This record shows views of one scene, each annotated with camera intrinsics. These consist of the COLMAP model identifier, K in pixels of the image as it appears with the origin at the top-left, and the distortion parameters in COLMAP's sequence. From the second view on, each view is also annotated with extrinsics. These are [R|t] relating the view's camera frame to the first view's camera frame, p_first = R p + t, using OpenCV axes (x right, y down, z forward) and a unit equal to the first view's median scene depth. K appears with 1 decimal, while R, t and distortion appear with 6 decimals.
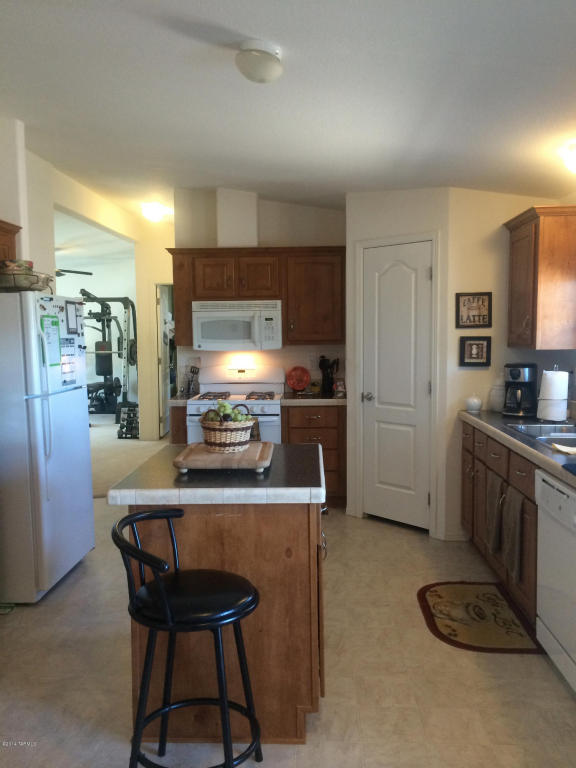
lens RADIAL K [[669.4, 0, 287.6], [0, 669.4, 385.1], [0, 0, 1]] dist [0.060383, -0.051542]
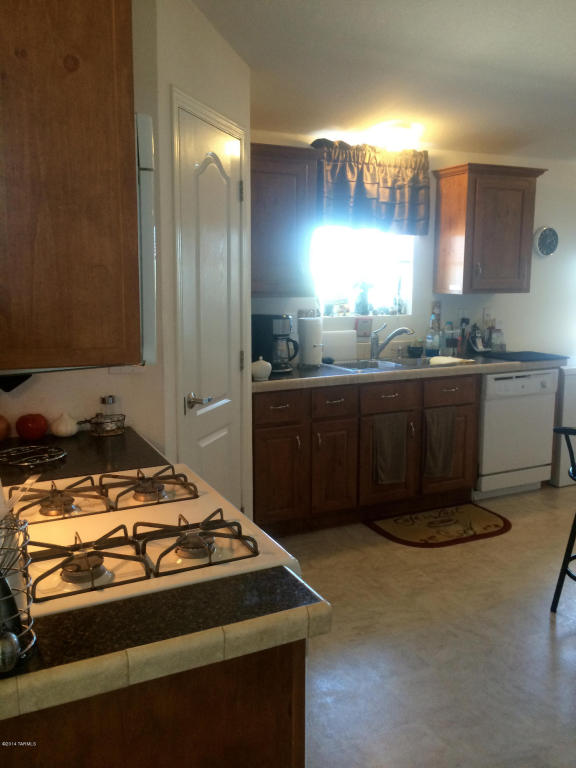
lens RADIAL K [[669.4, 0, 287.5], [0, 669.4, 383.0], [0, 0, 1]] dist [0.060383, -0.051542]
pose [[-0.479977, -0.138799, 0.866231, -0.551666], [0.073809, 0.977515, 0.197527, -0.142165], [-0.874171, 0.158744, -0.458940, 1.708873]]
